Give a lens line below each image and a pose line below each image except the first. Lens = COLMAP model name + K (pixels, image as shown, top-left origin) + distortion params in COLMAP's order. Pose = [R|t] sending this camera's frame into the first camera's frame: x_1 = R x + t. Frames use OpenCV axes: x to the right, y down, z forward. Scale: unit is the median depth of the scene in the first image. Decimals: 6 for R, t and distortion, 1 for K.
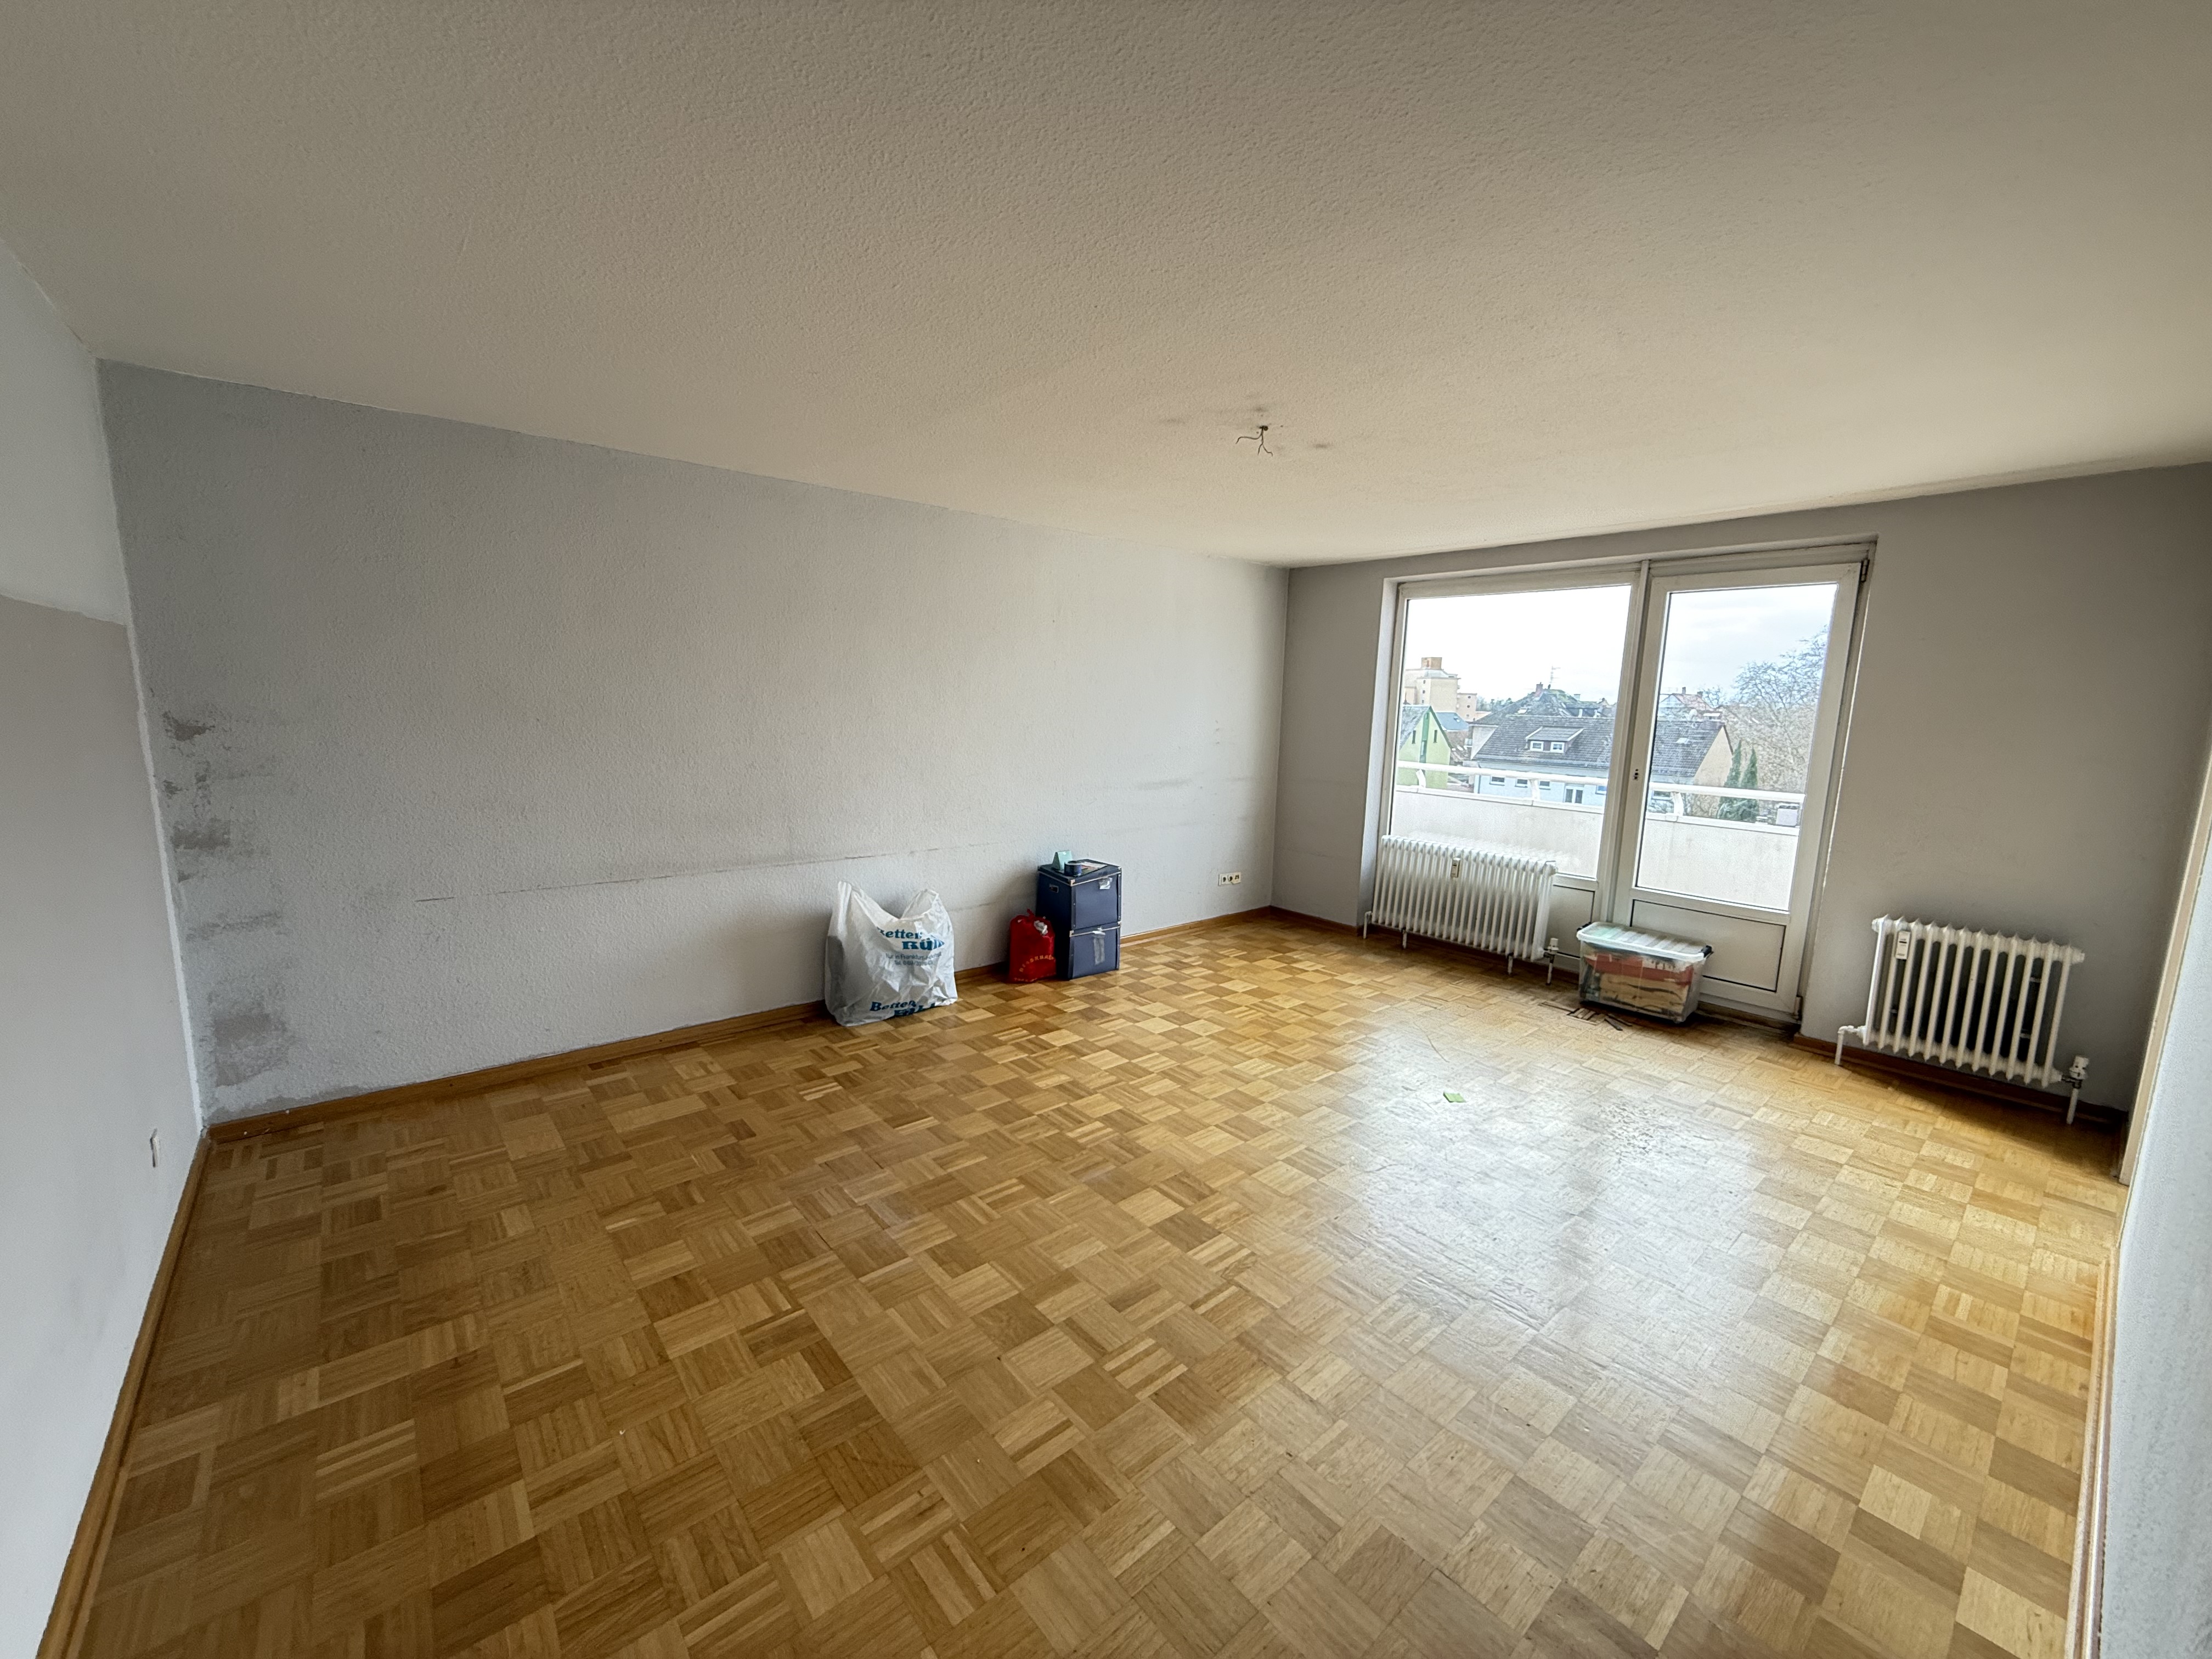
lens RADIAL K [[885.7, 0, 1098.5], [0, 885.7, 821.0], [0, 0, 1]] dist [0.001677, -0.000128]
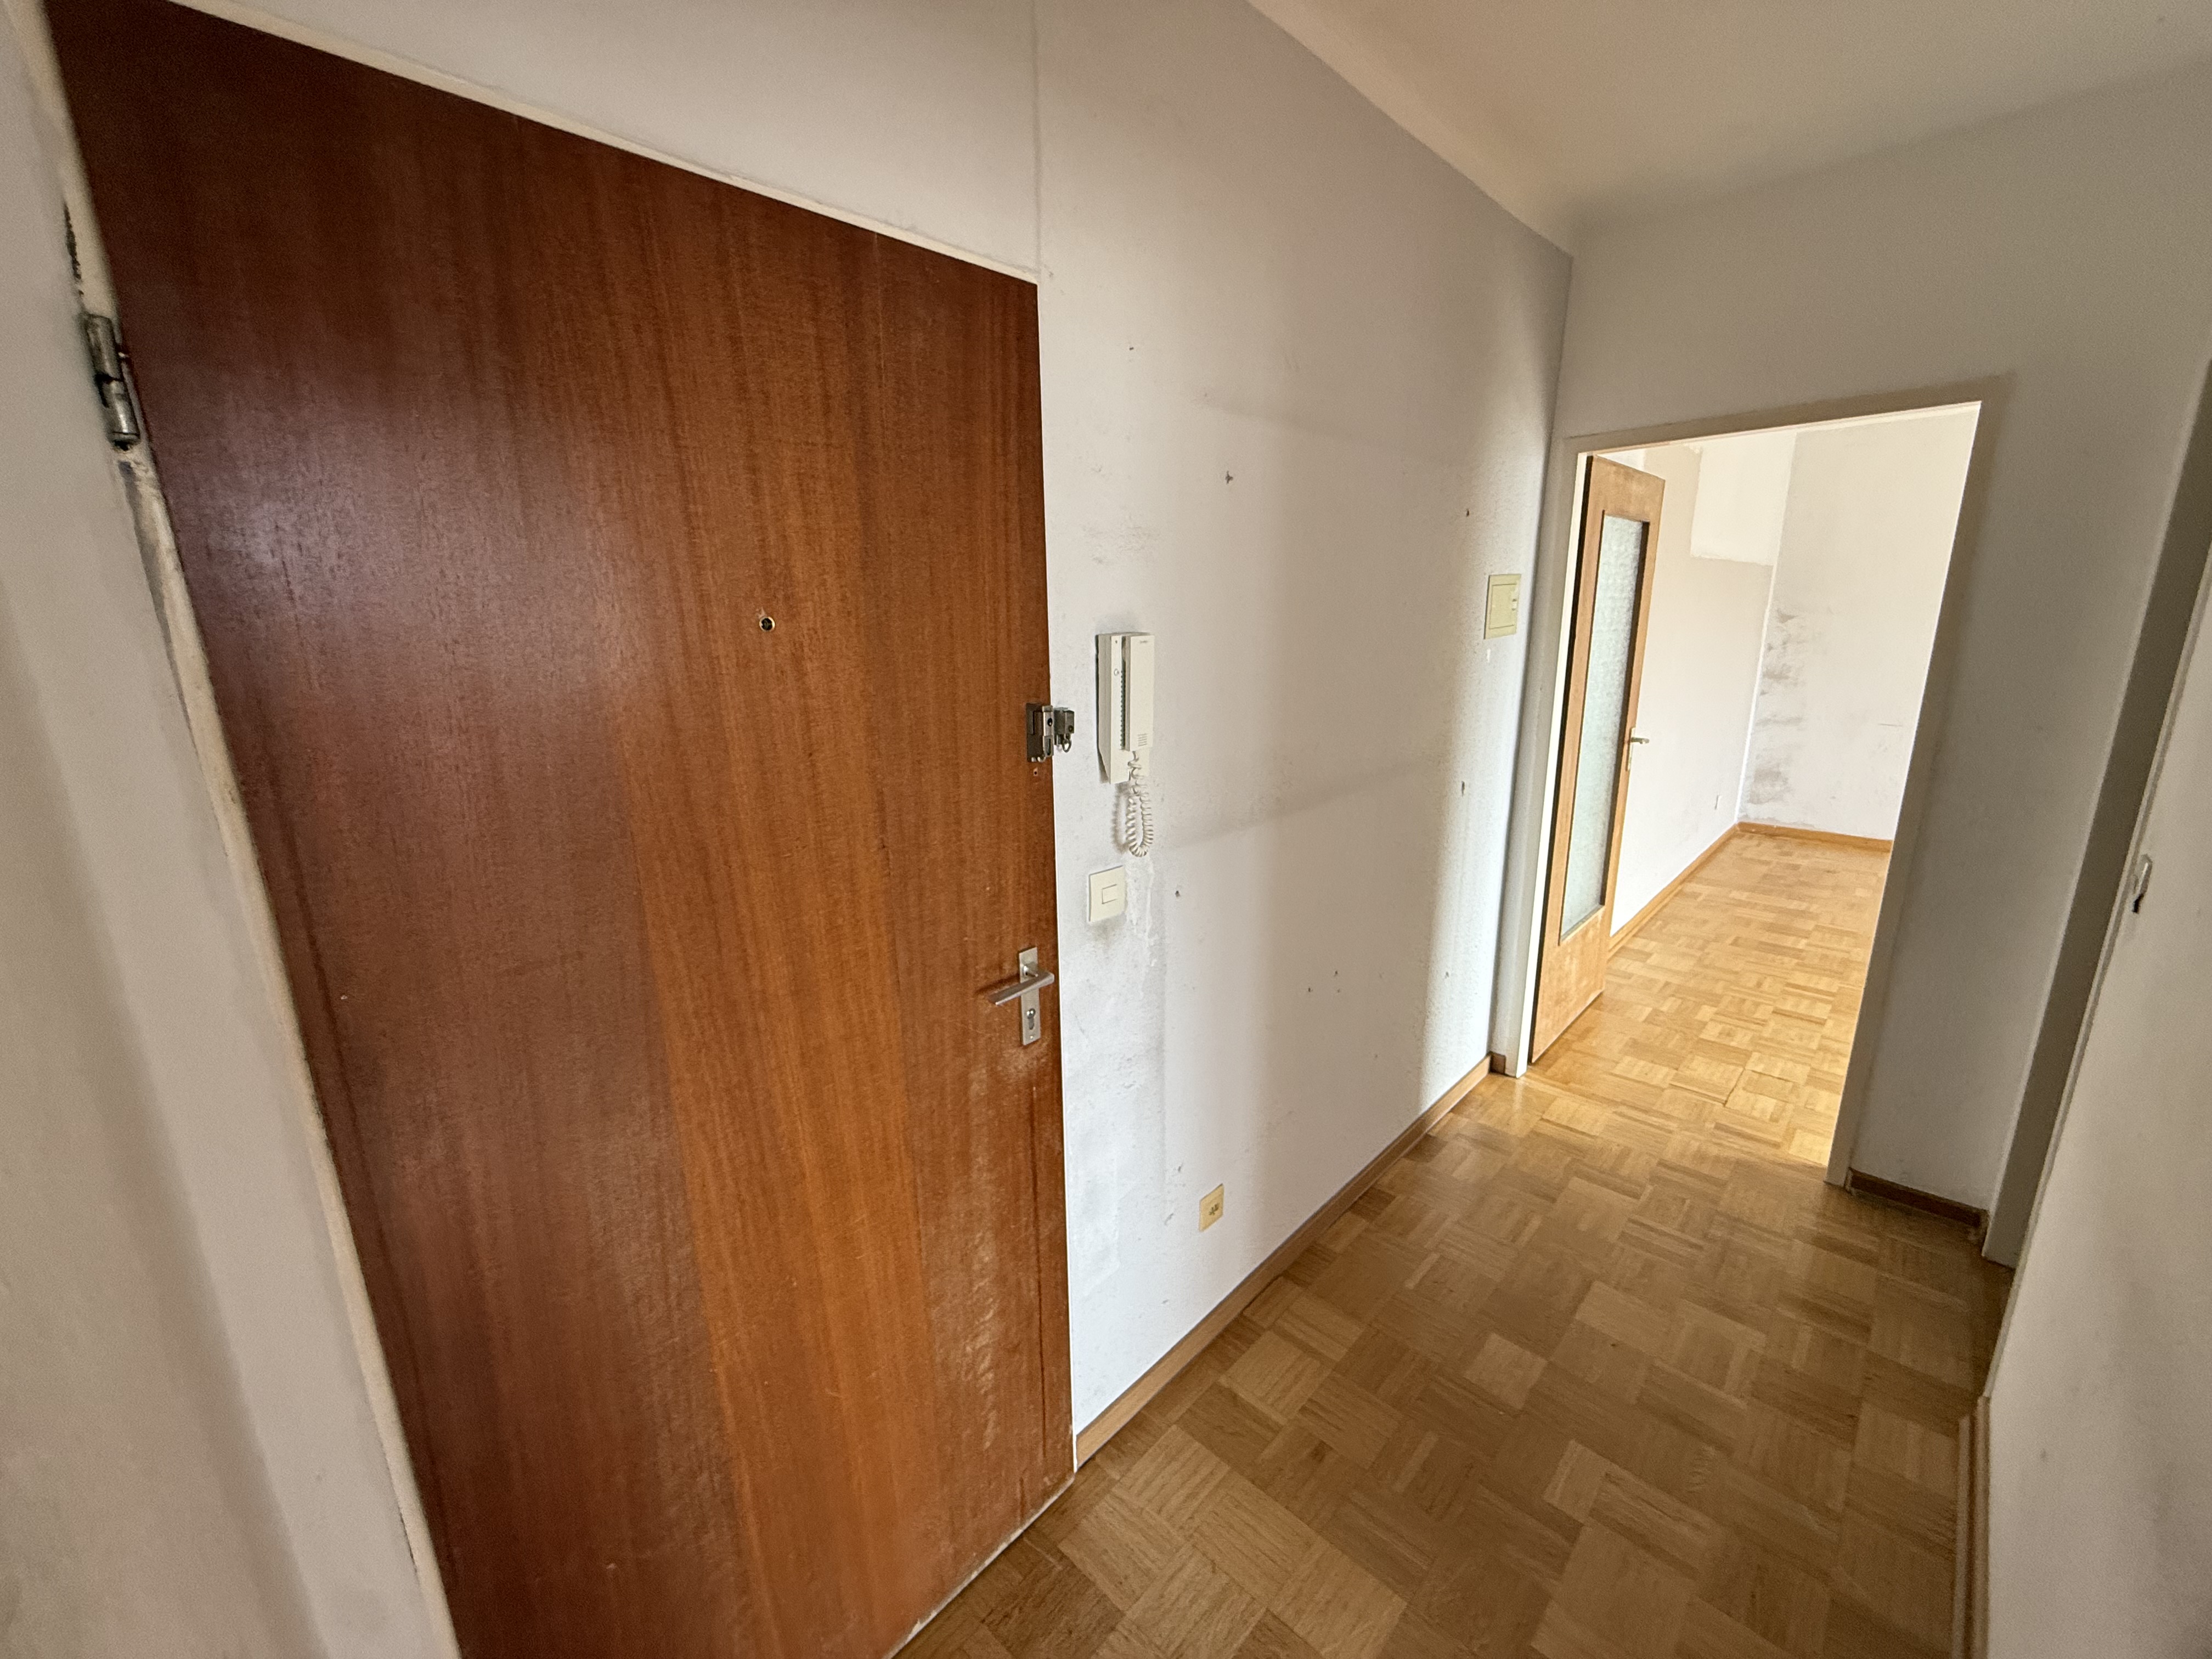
lens RADIAL K [[885.7, 0, 1105.6], [0, 885.7, 823.2], [0, 0, 1]] dist [0.001677, -0.000128]
pose [[0.103835, 0.213382, -0.971435, 0.960104], [-0.124522, 0.971819, 0.200157, 0.157389], [0.986769, 0.100181, 0.127480, -0.806272]]
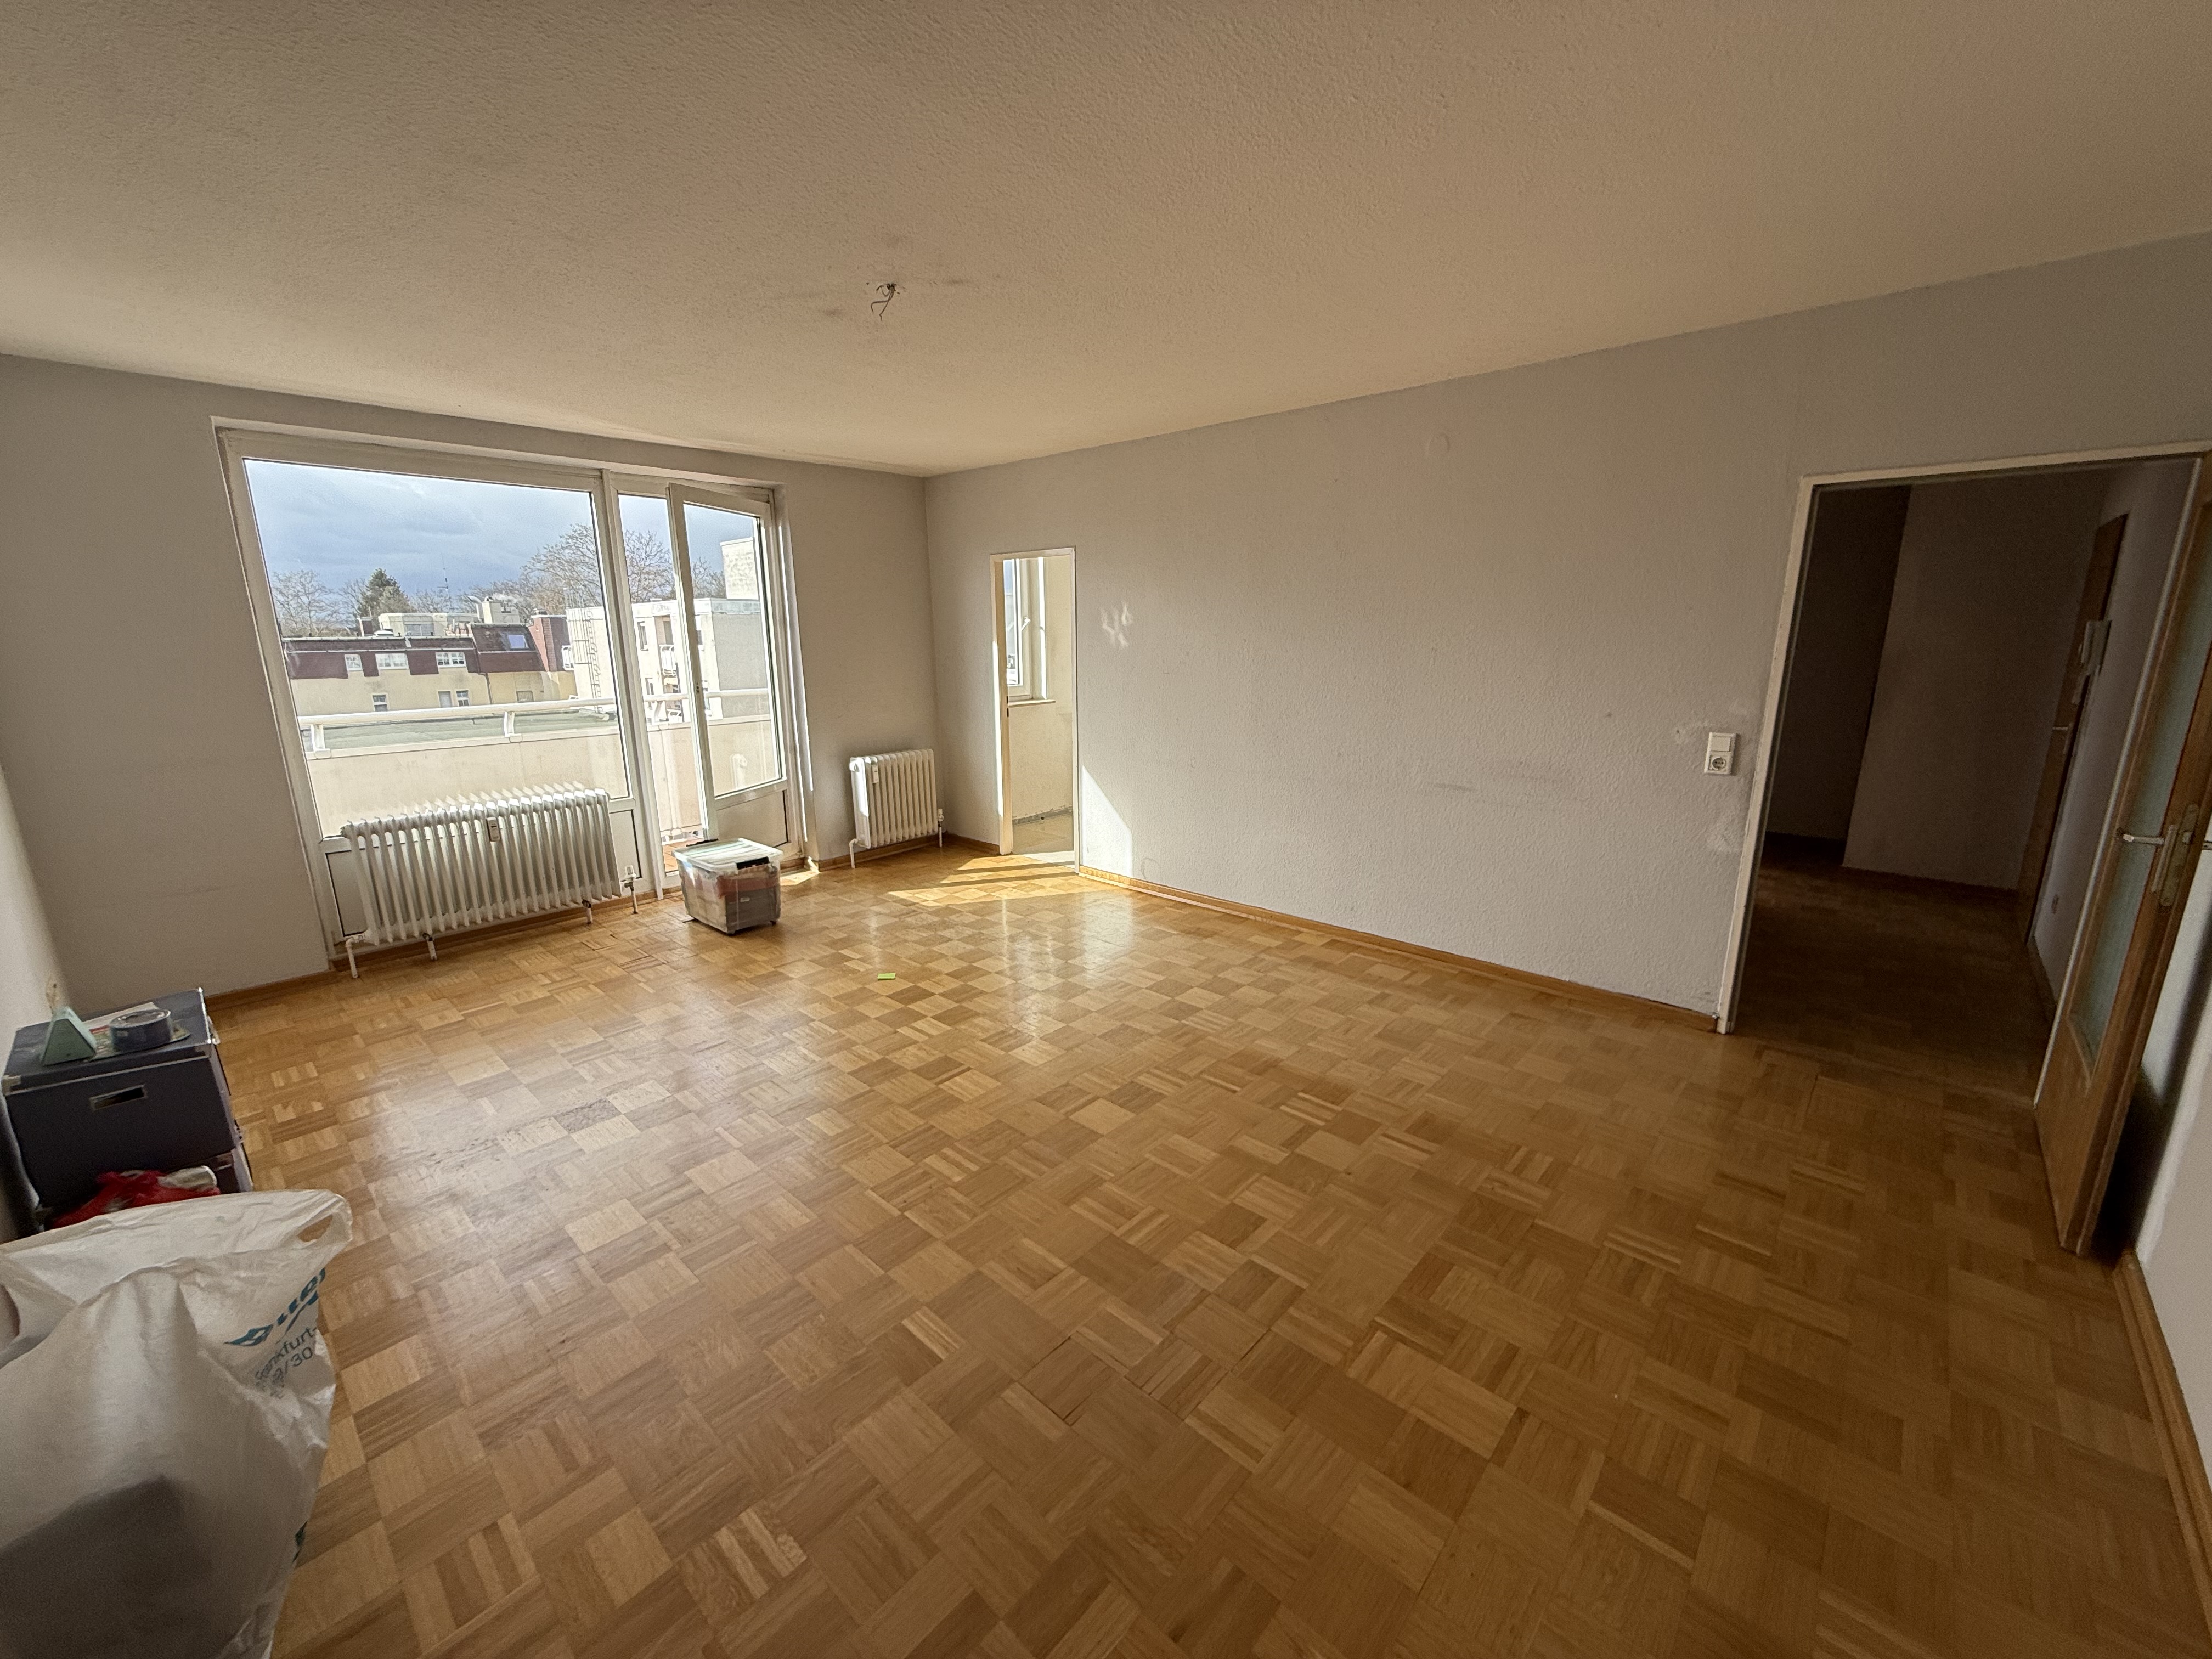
lens RADIAL K [[885.7, 0, 1095.2], [0, 885.7, 825.2], [0, 0, 1]] dist [0.001677, -0.000128]
pose [[-0.122752, -0.238705, 0.963303, -0.954768], [0.148601, 0.955280, 0.255653, -0.165035], [-0.981249, 0.174529, -0.081791, 1.173468]]
